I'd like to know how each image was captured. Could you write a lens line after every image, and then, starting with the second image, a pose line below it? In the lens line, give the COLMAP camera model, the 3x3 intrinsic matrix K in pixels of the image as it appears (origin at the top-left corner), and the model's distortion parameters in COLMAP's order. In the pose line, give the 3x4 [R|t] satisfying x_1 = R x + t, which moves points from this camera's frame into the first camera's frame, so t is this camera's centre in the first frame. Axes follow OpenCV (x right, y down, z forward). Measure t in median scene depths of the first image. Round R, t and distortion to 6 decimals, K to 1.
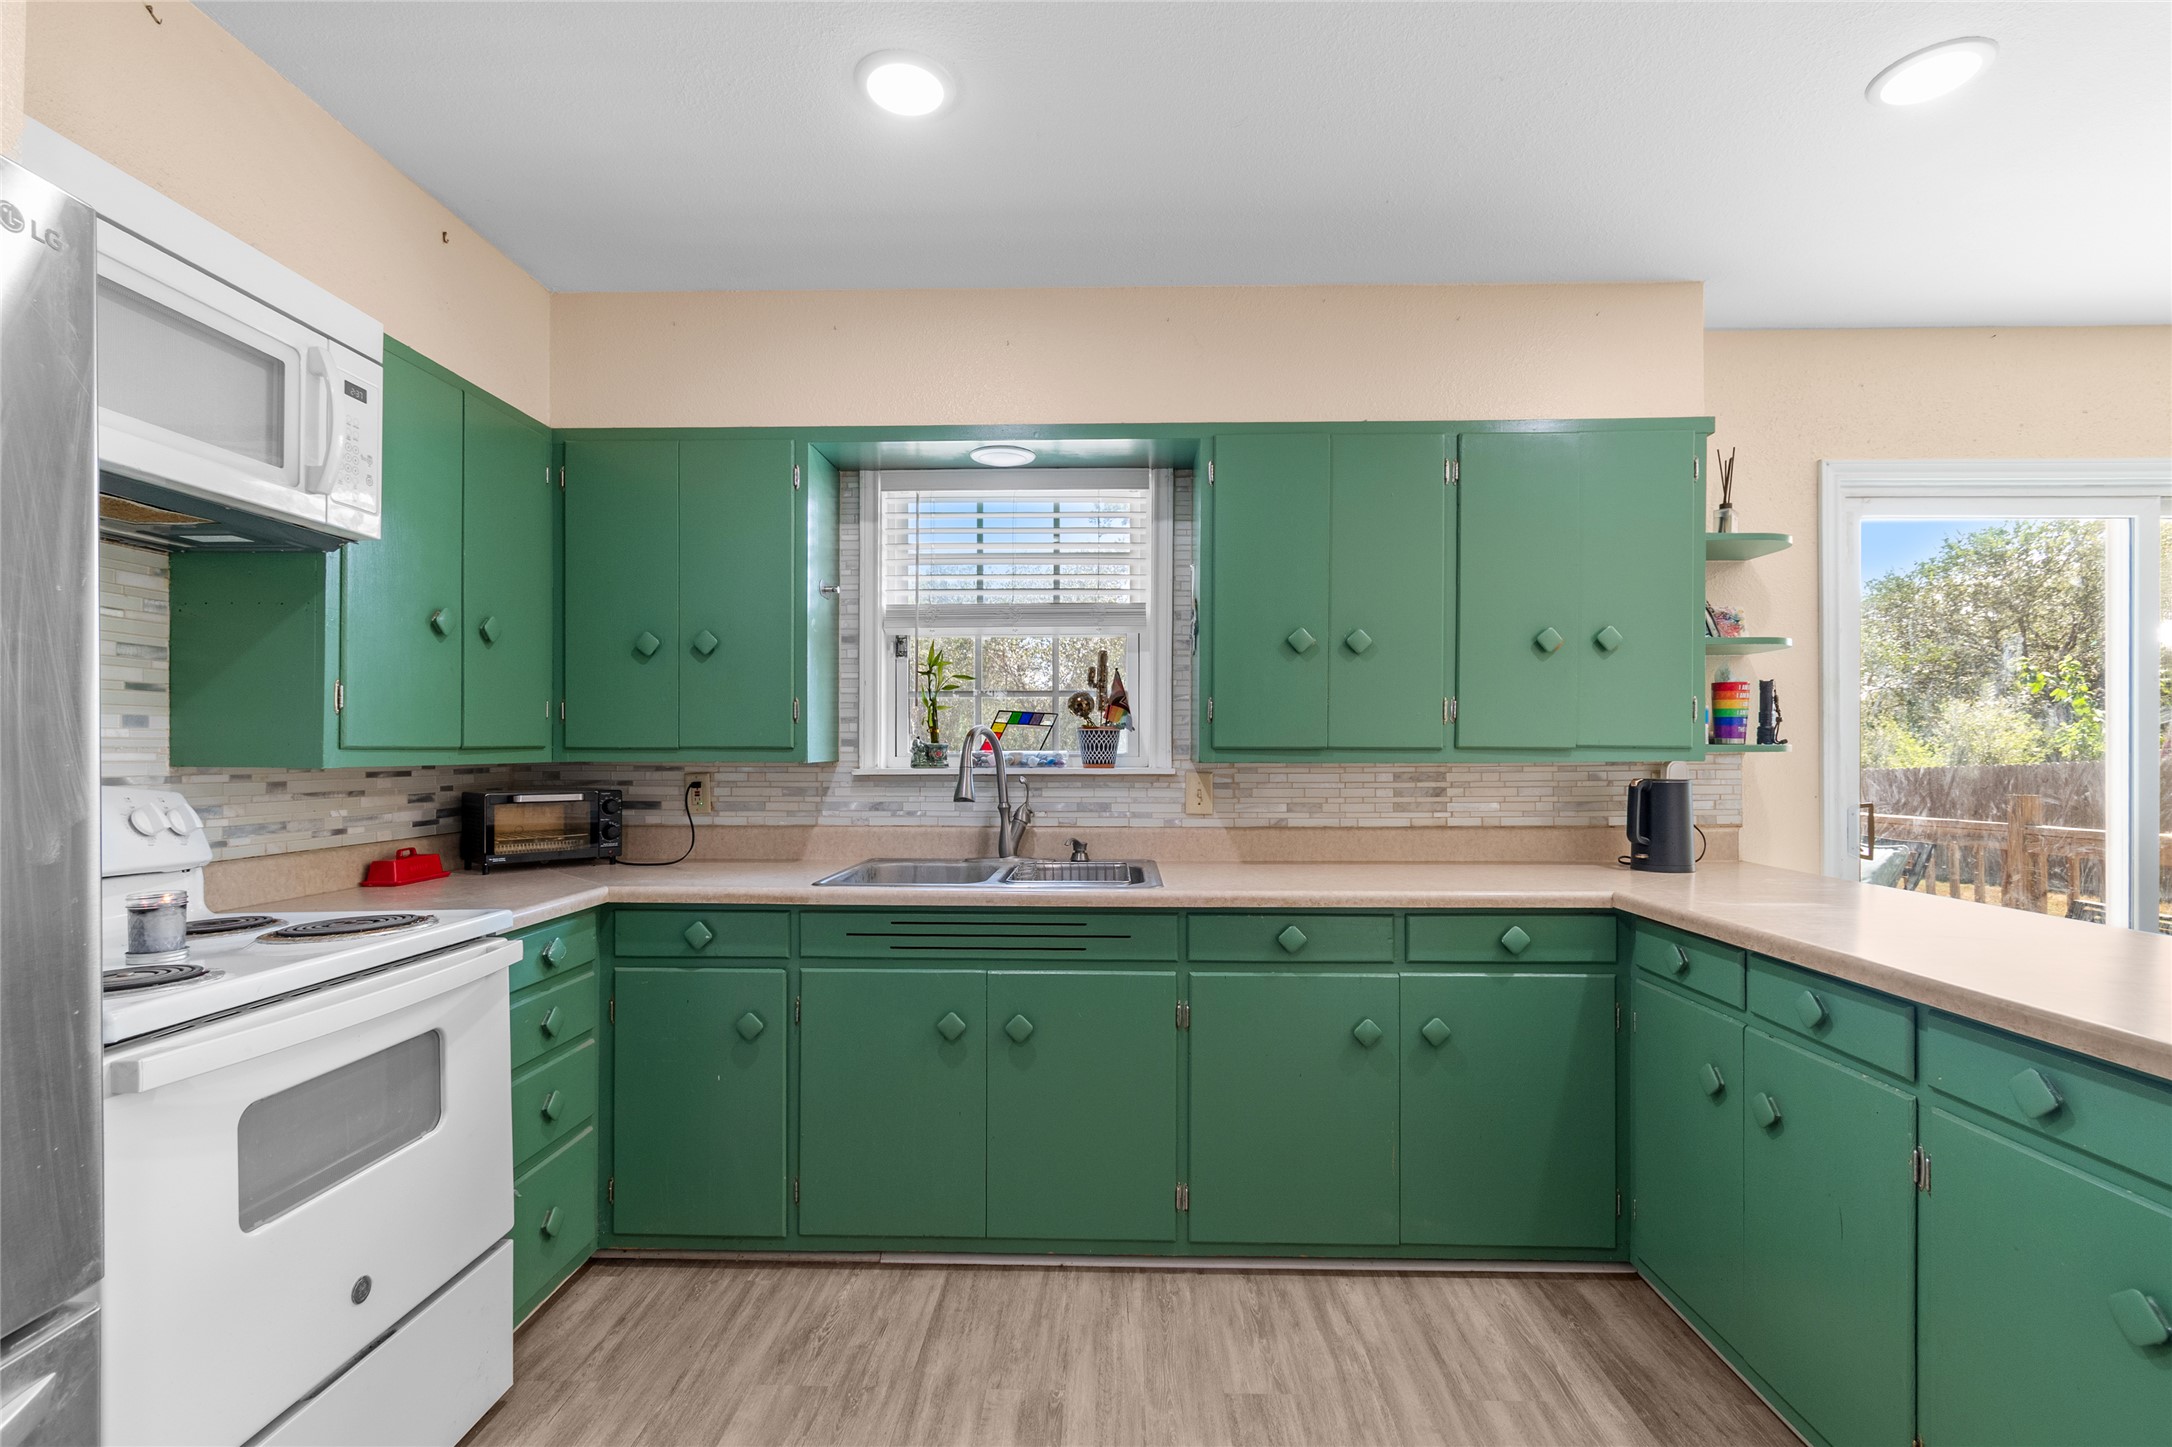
lens RADIAL K [[975.0, 0, 1098.8], [0, 975.0, 747.6], [0, 0, 1]] dist [-0.001744, -0.000411]
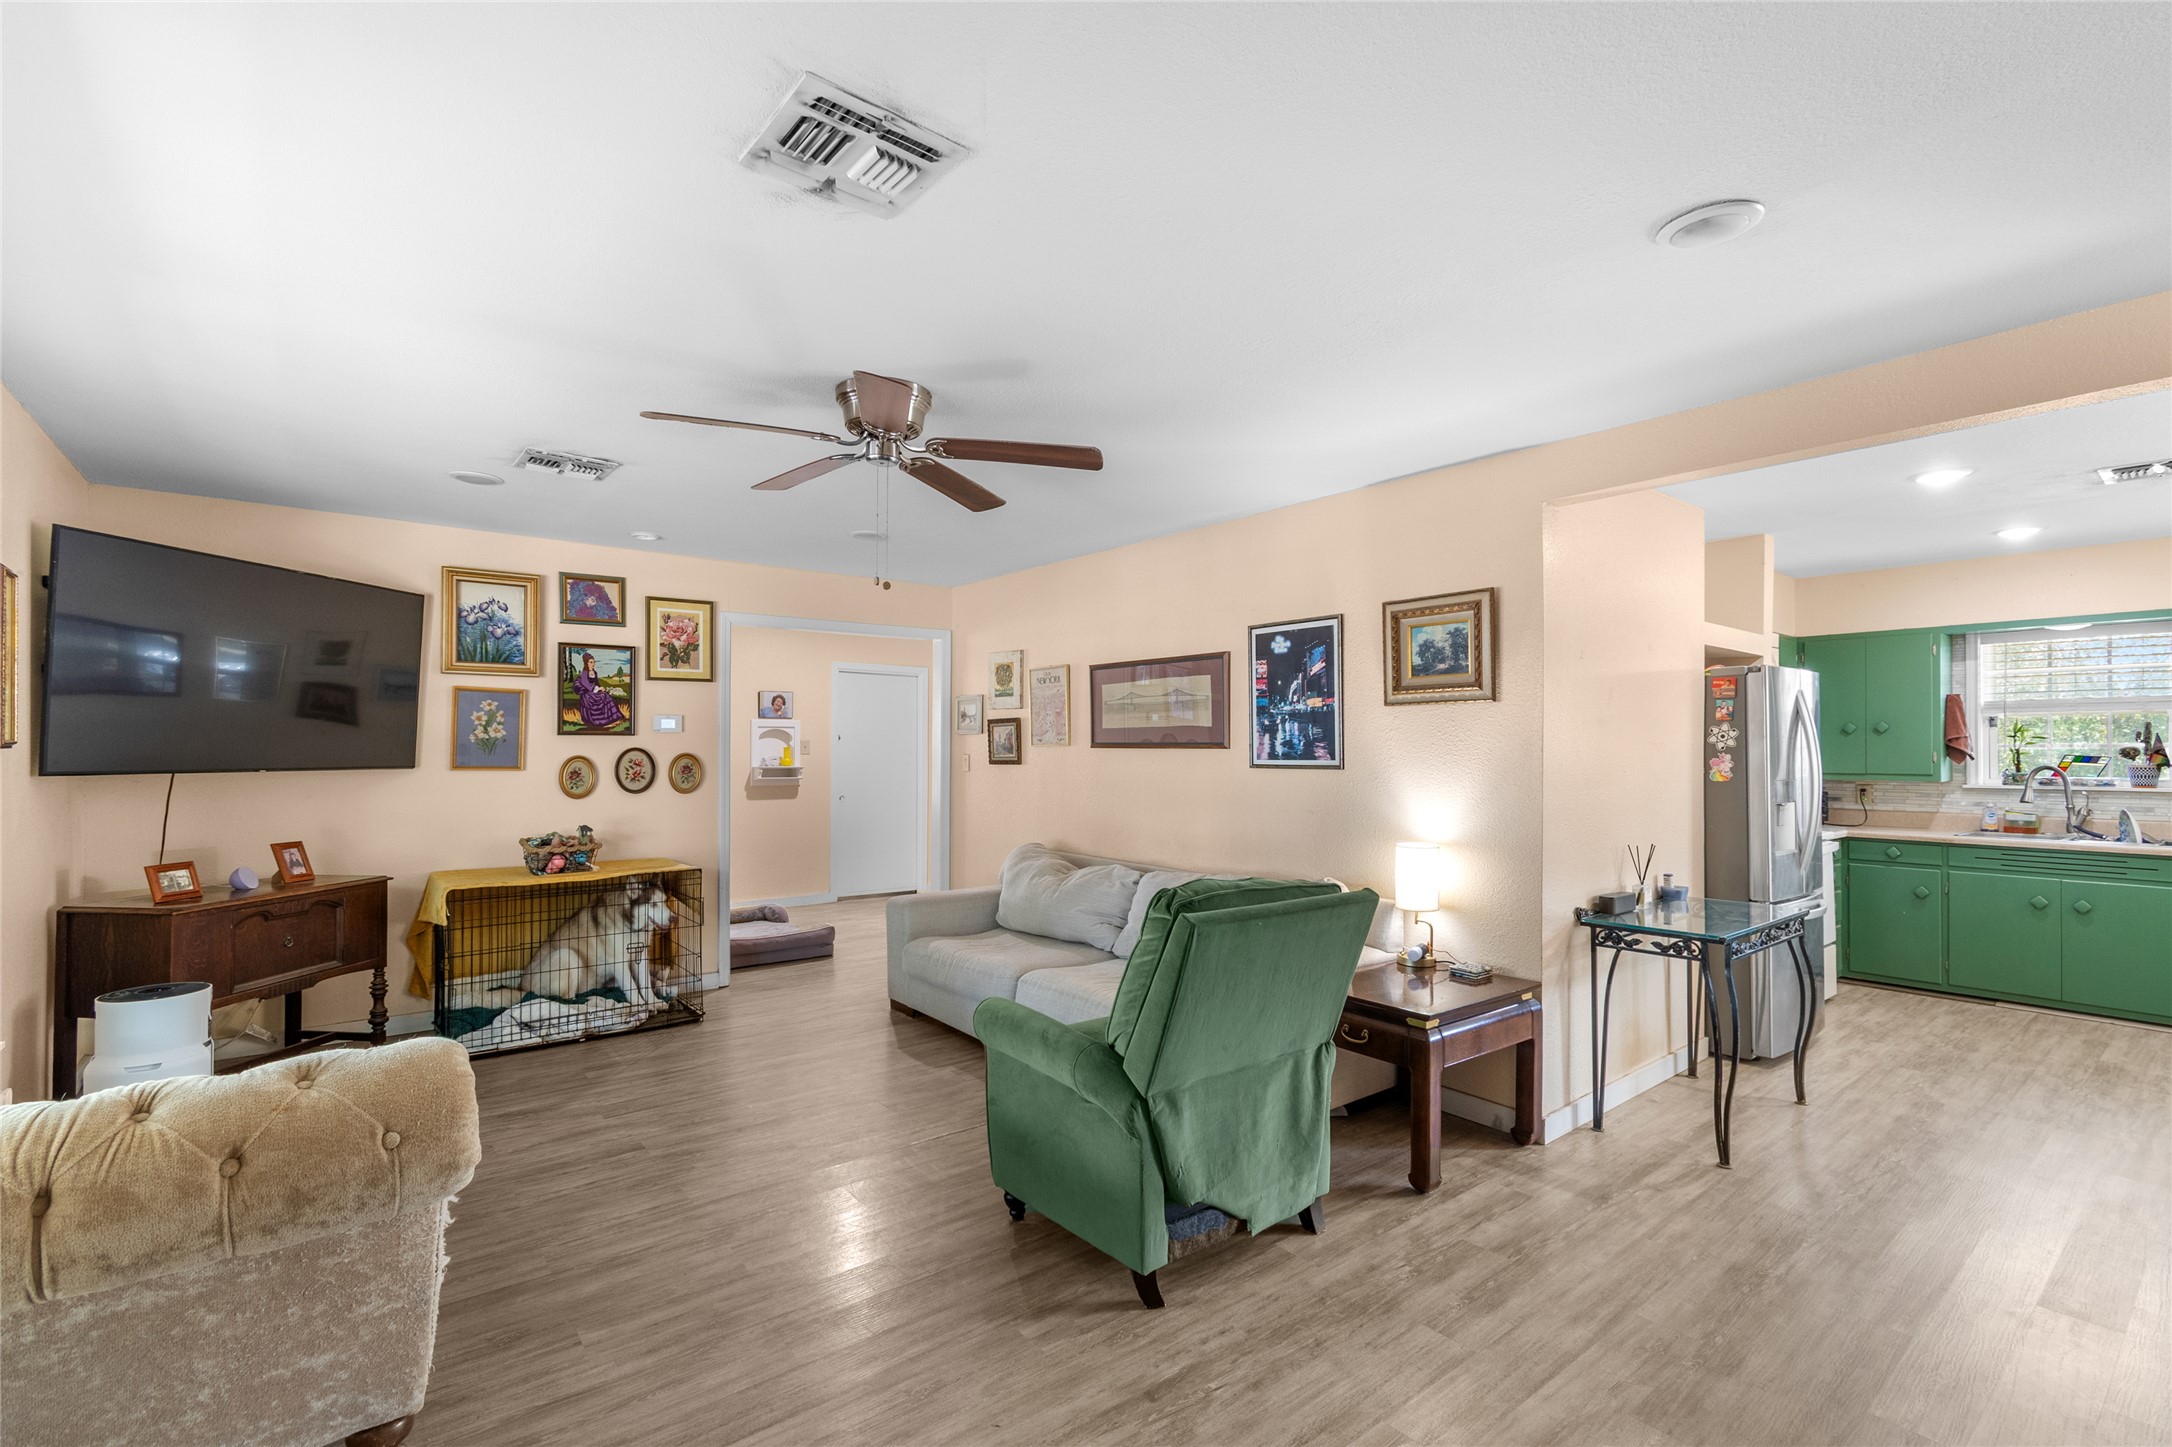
lens RADIAL K [[965.8, 0, 1082.2], [0, 965.8, 739.2], [0, 0, 1]] dist [-0.000424, -0.000730]
pose [[0.636225, -0.007038, -0.771471, 0.137384], [0.001099, 0.999966, -0.008216, -0.061653], [0.771503, 0.004380, 0.636211, -1.785036]]
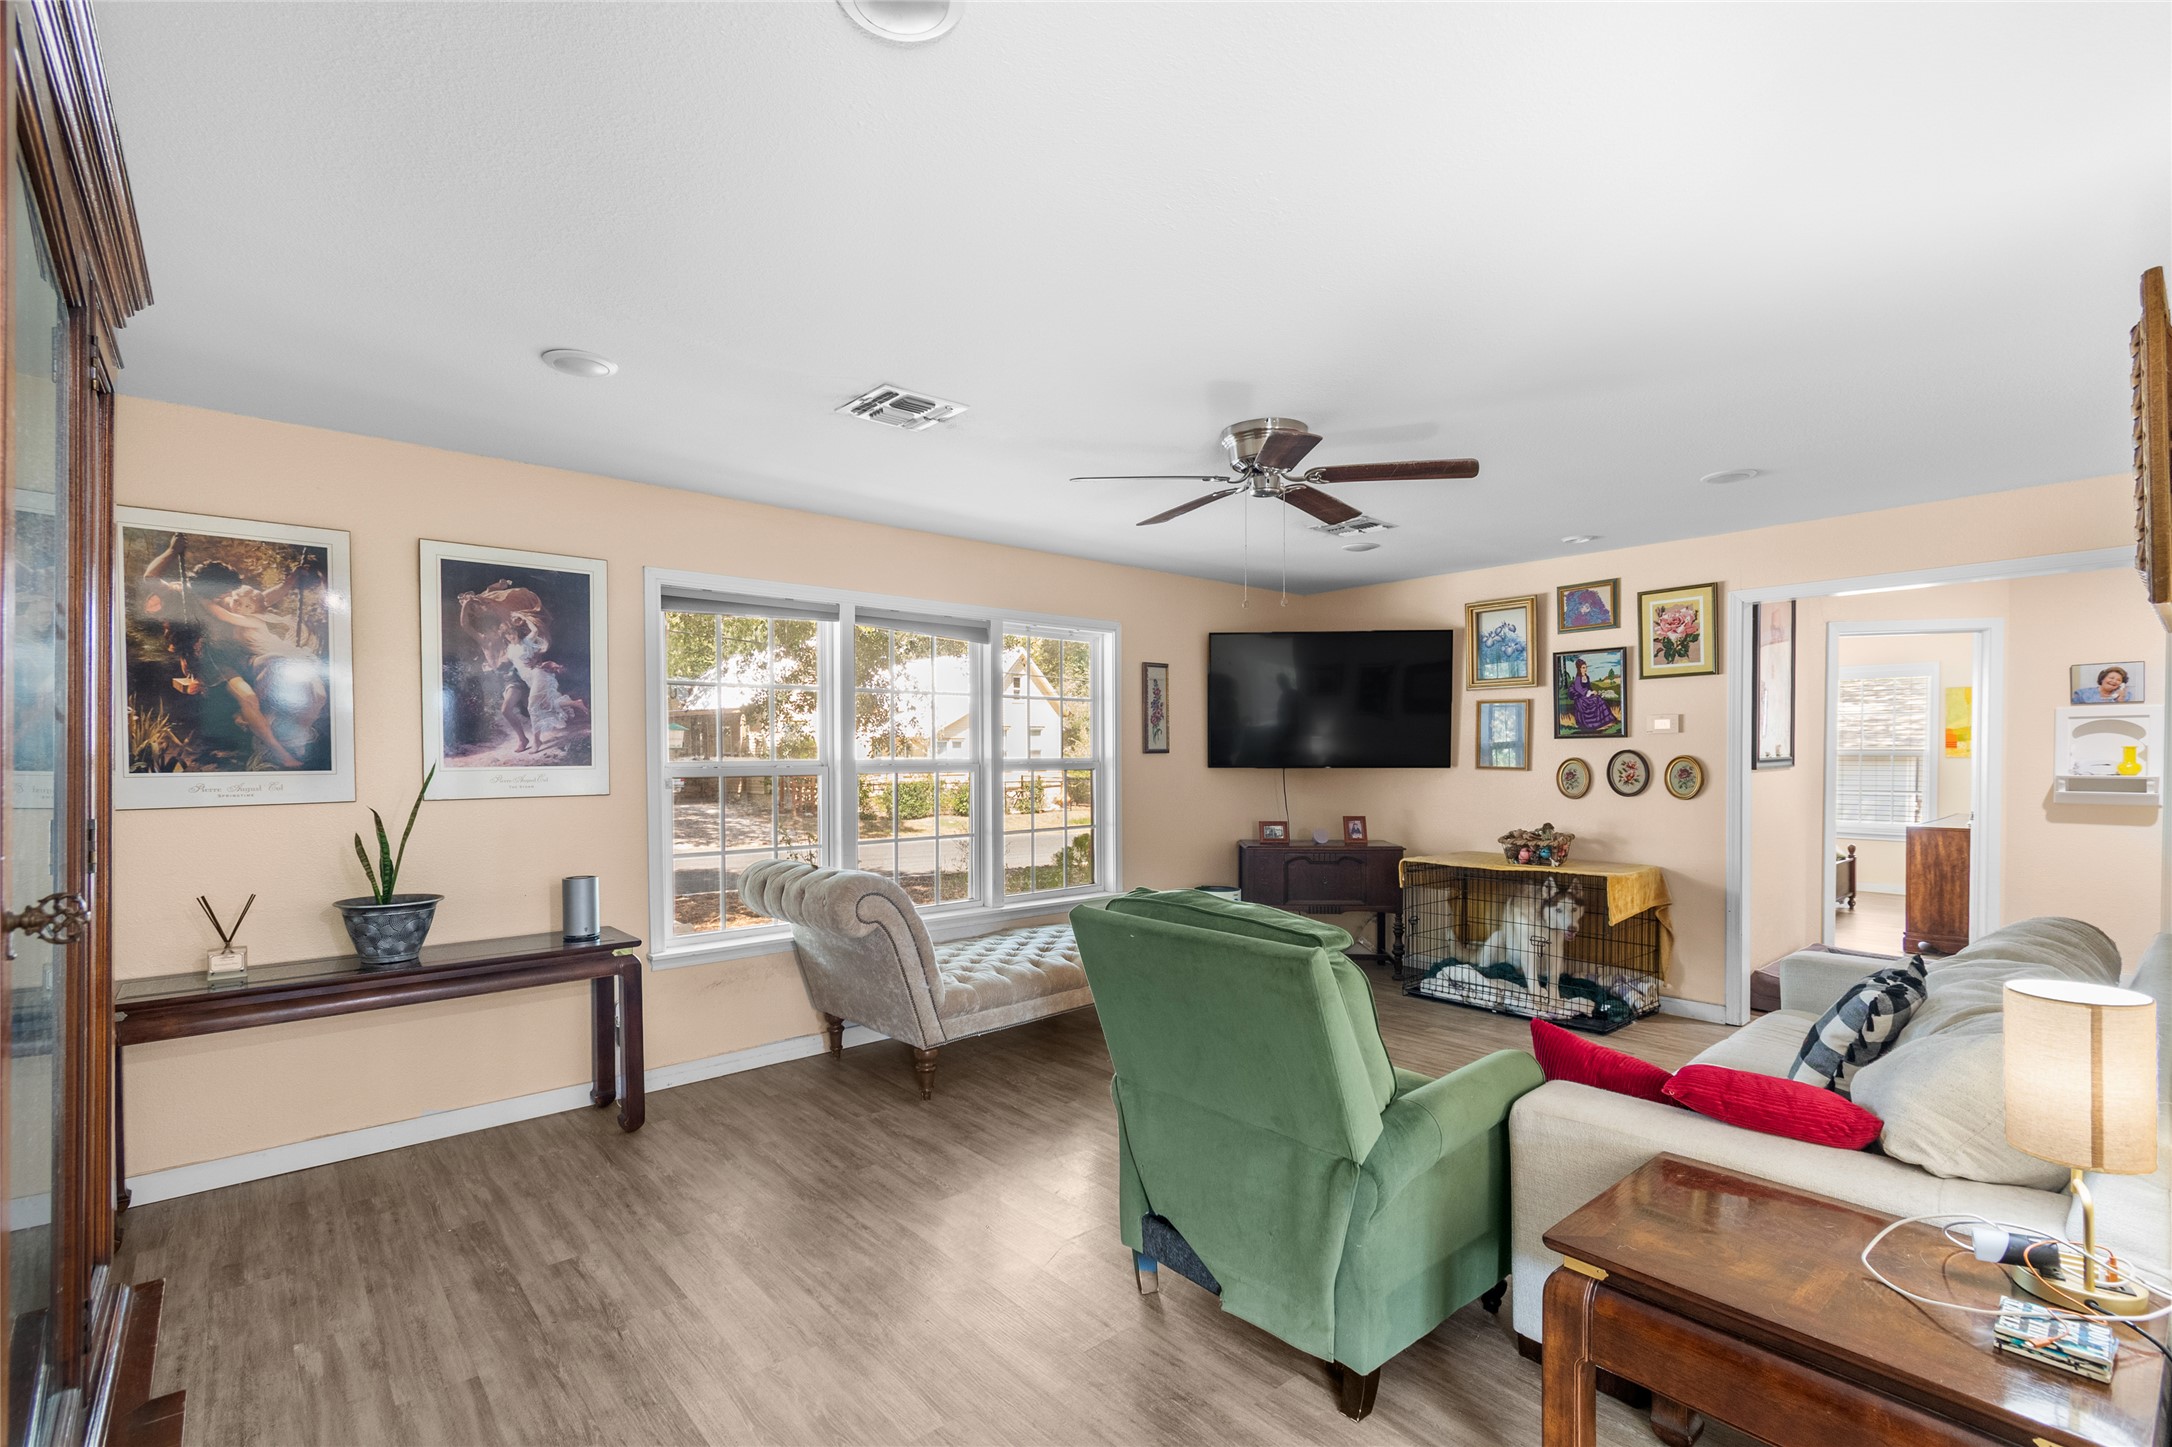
lens RADIAL K [[976.6, 0, 1080.1], [0, 976.6, 761.7], [0, 0, 1]] dist [0.000137, -0.000239]
pose [[-0.741863, 0.008515, -0.670498, 0.156630], [0.006257, 0.999964, 0.005776, -0.056061], [0.670522, 0.000089, -0.741889, -0.525008]]
